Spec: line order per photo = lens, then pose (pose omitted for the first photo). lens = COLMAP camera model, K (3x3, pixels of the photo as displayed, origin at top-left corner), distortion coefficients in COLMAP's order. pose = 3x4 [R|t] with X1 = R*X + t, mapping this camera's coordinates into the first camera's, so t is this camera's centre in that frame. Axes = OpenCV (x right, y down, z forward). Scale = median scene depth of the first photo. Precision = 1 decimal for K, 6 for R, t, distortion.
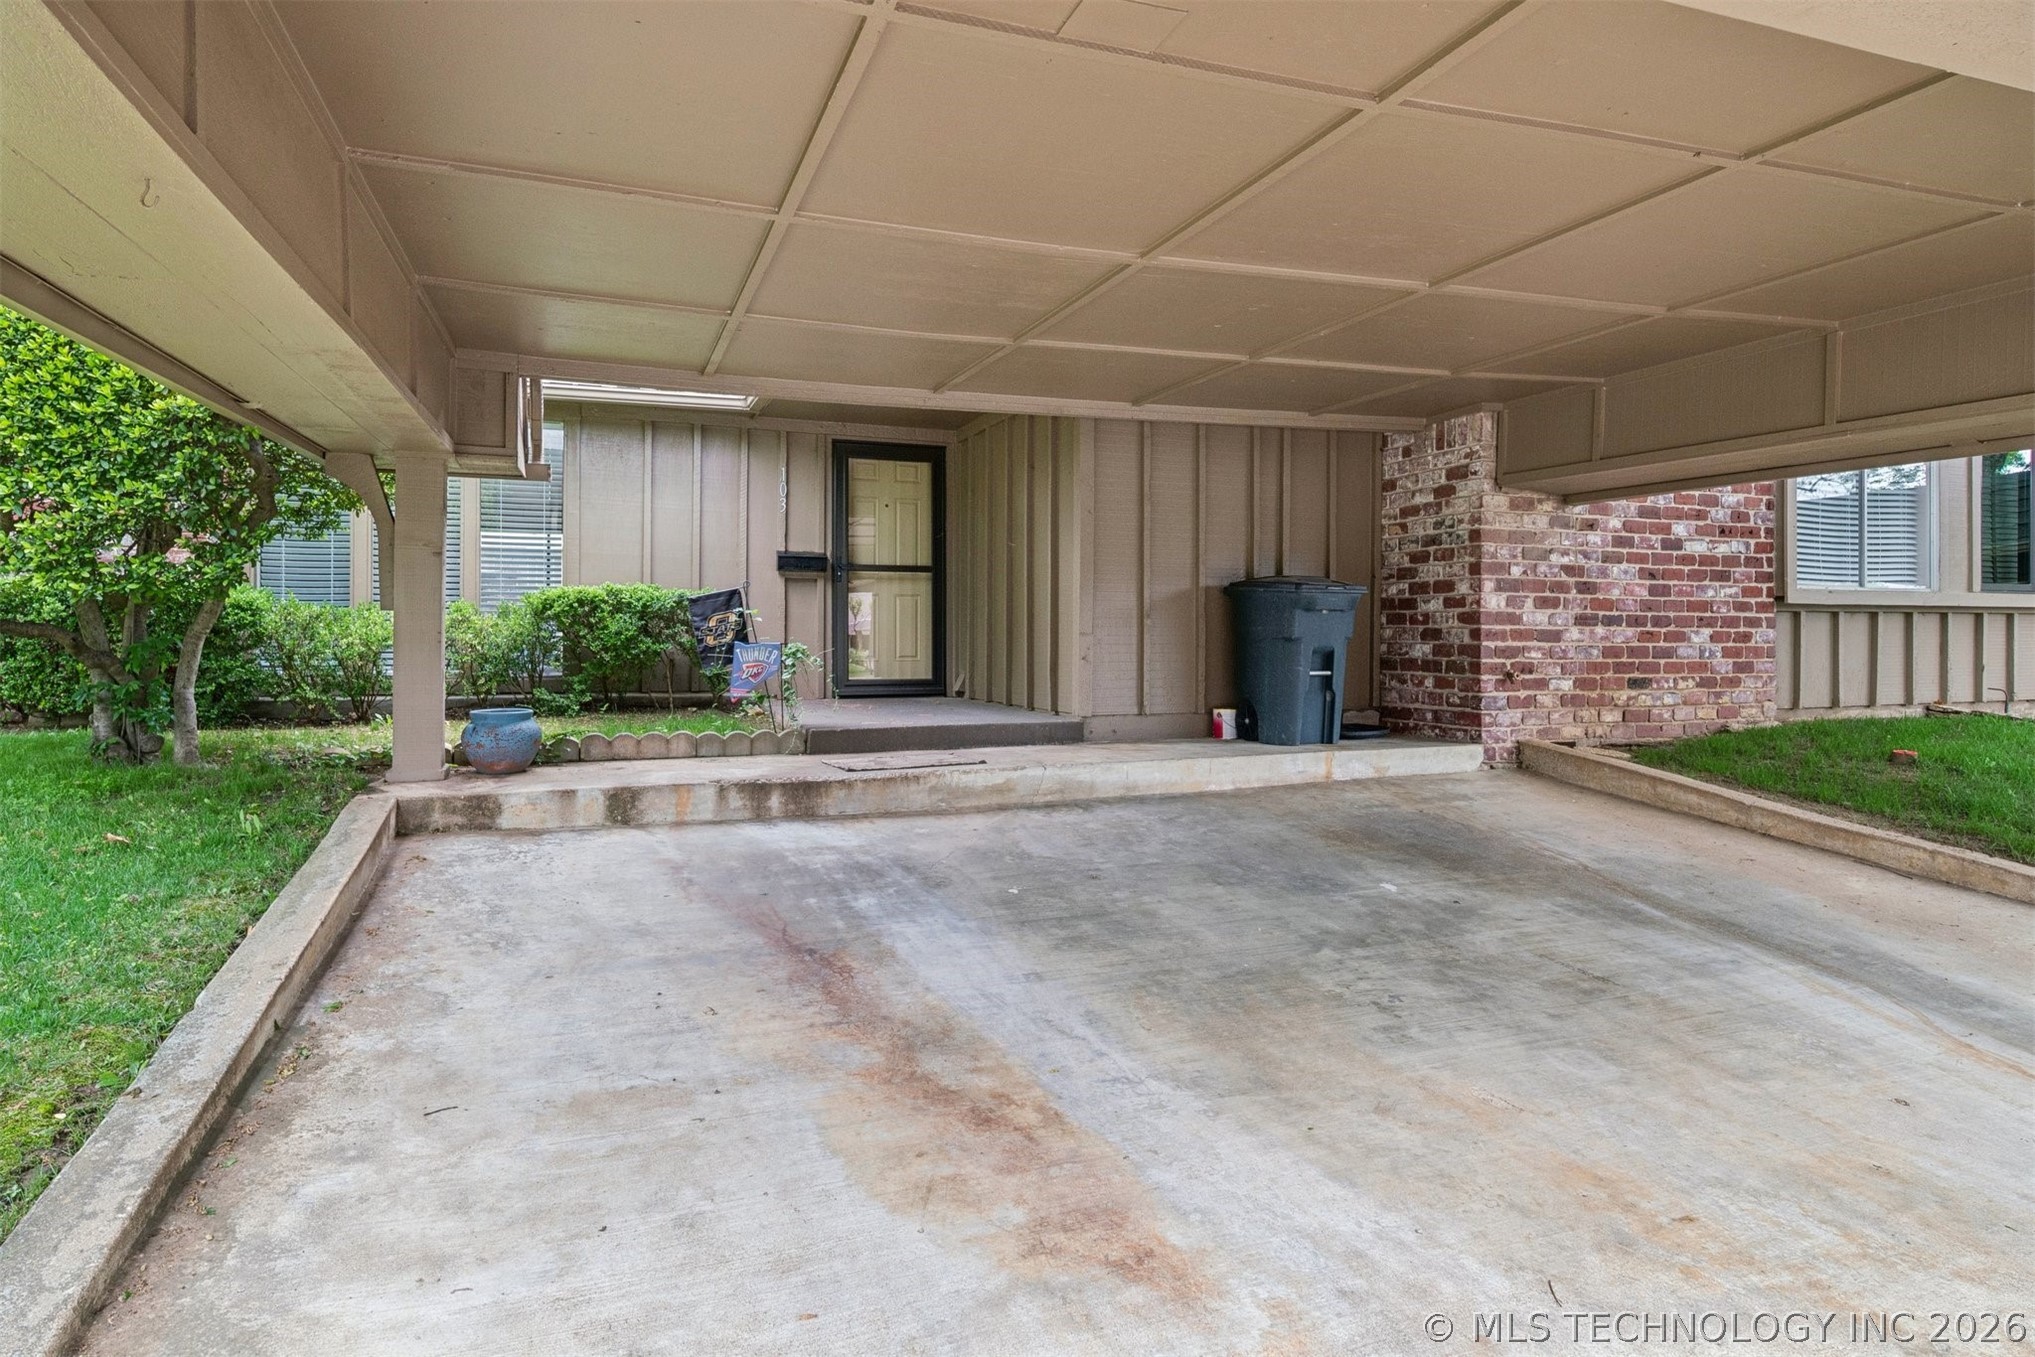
lens RADIAL K [[1102.3, 0, 993.7], [0, 1102.3, 650.3], [0, 0, 1]] dist [0.001106, 0.000596]
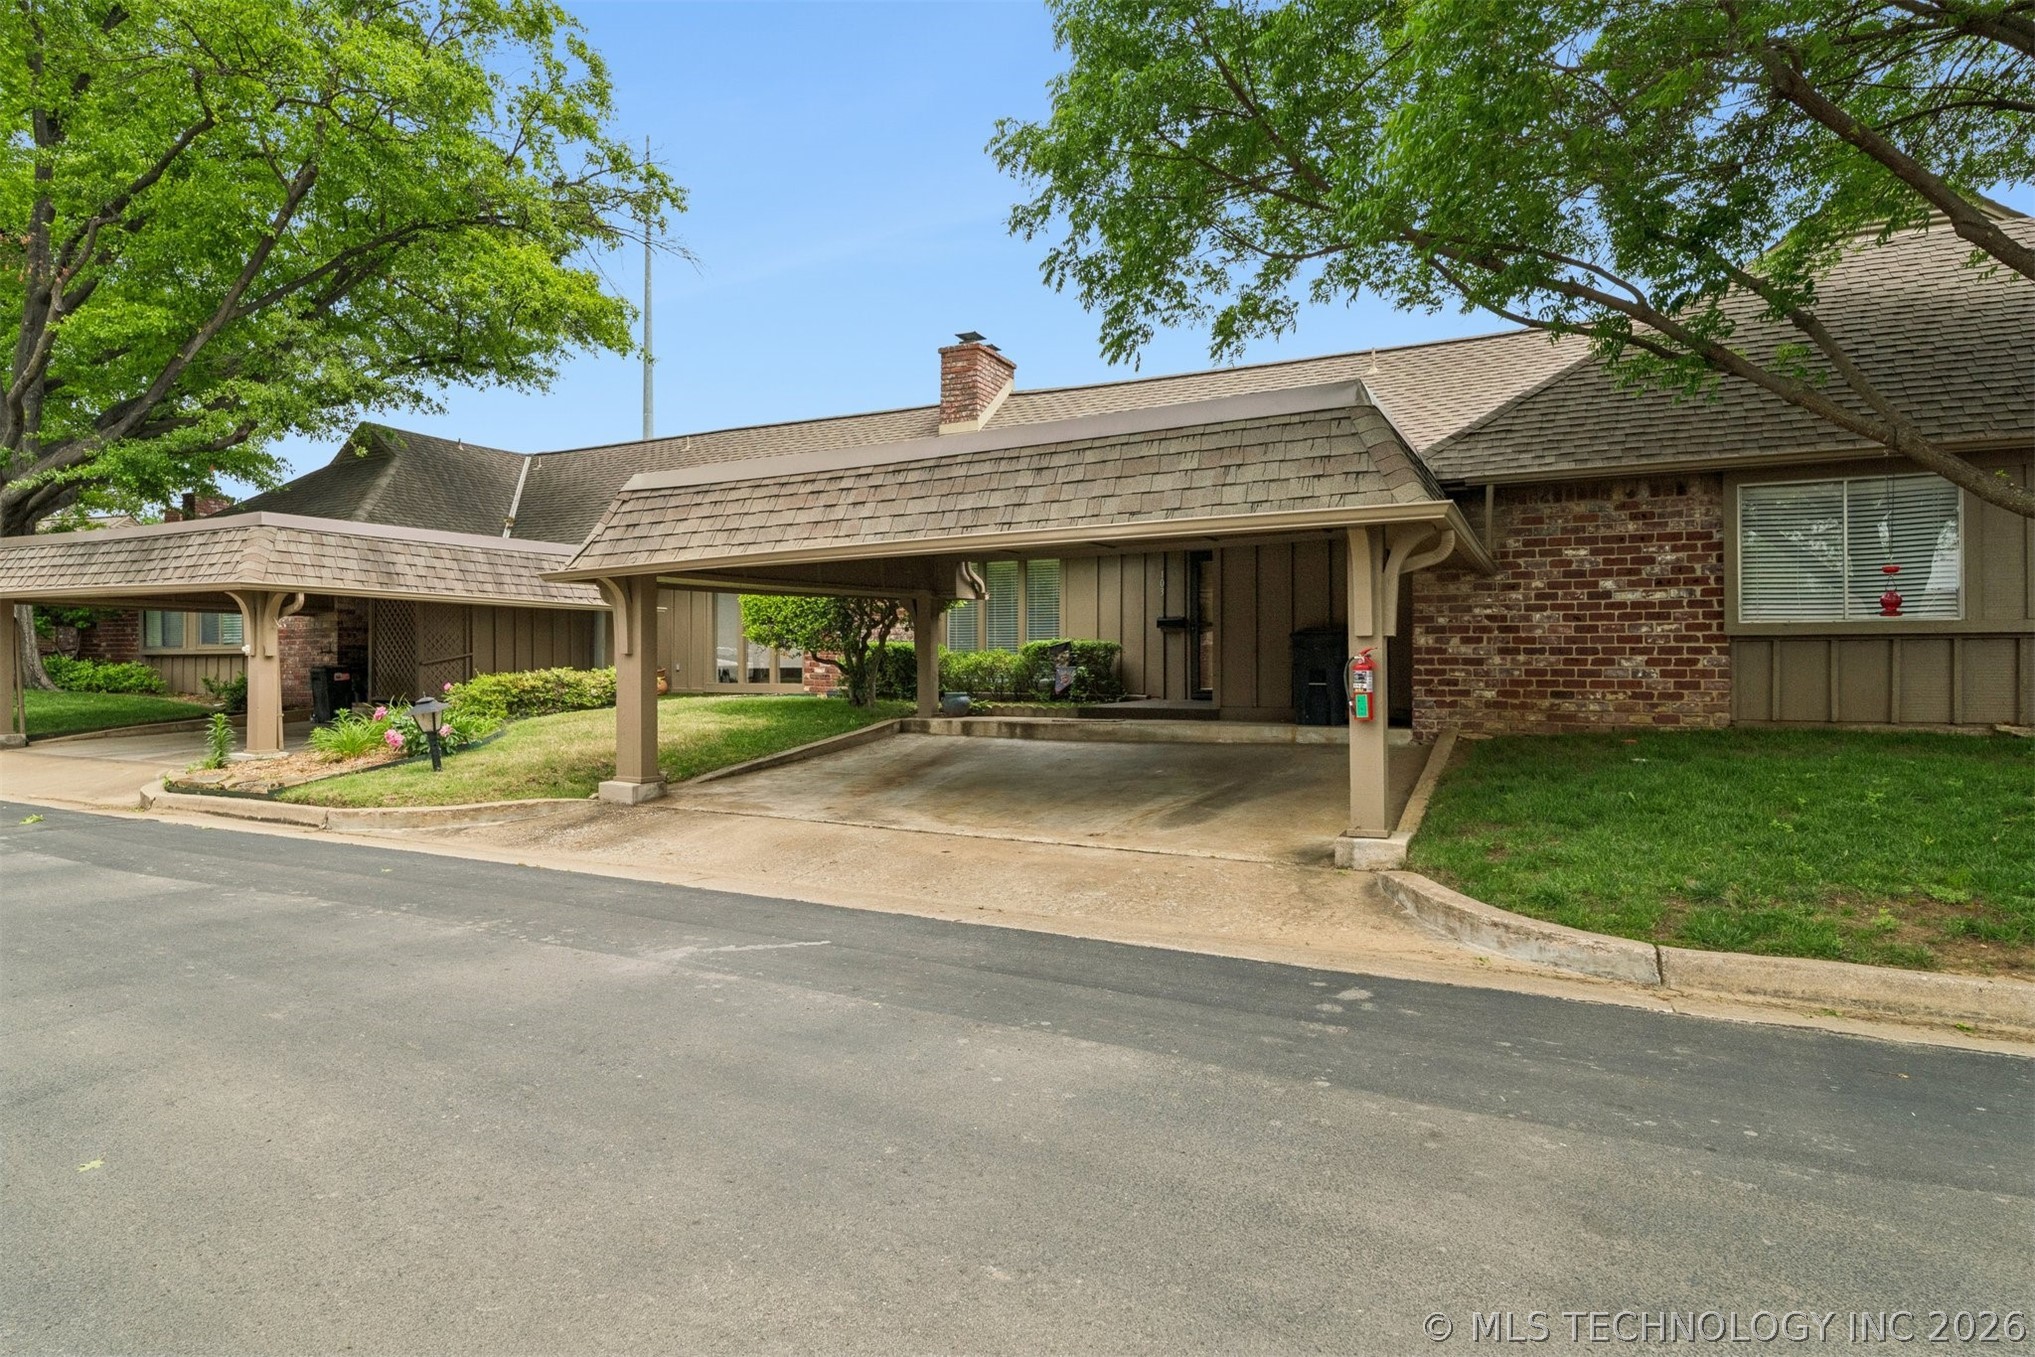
lens RADIAL K [[1082.6, 0, 1018.3], [0, 1082.6, 665.9], [0, 0, 1]] dist [-0.003072, -0.001175]
pose [[0.685093, -0.002547, -0.728451, 1.128129], [-0.009570, 0.999876, -0.012497, 0.017008], [0.728393, 0.015533, 0.684984, -0.472442]]
